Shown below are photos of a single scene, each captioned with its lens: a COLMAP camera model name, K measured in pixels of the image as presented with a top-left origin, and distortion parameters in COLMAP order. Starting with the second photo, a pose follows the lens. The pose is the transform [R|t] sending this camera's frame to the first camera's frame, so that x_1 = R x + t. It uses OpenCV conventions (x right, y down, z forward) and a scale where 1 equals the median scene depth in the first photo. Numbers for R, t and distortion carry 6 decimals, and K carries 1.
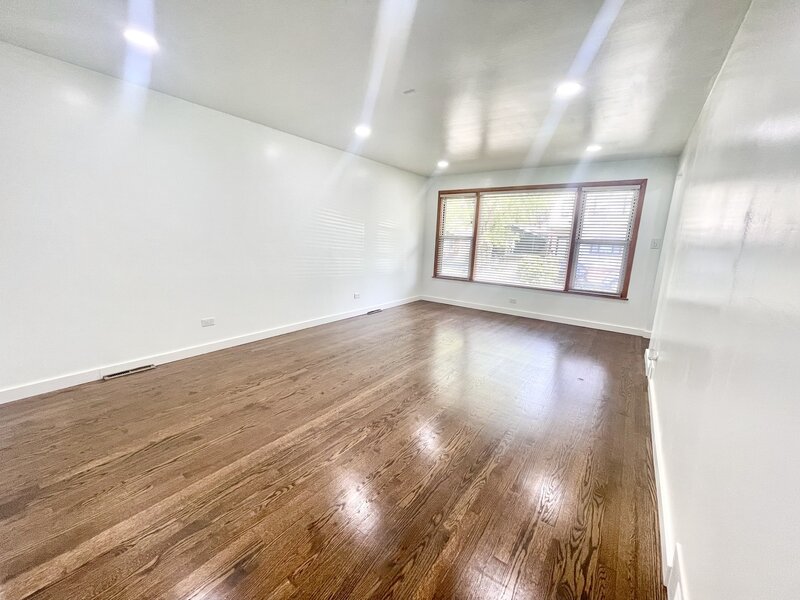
lens RADIAL K [[323.1, 0, 400.0], [0, 323.1, 300.0], [0, 0, 1]] dist [-0.001432, 0.000180]
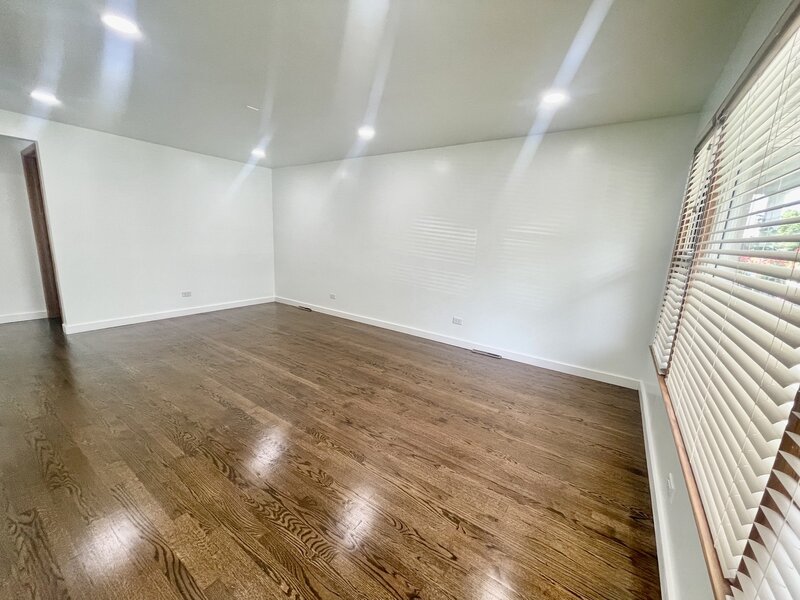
lens RADIAL K [[323.1, 0, 400.0], [0, 323.1, 300.0], [0, 0, 1]] dist [-0.001432, 0.000180]
pose [[0.029022, 0.159636, -0.986749, 0.849225], [-0.244484, 0.958316, 0.147846, -0.194843], [0.969219, 0.236954, 0.066841, 1.078658]]
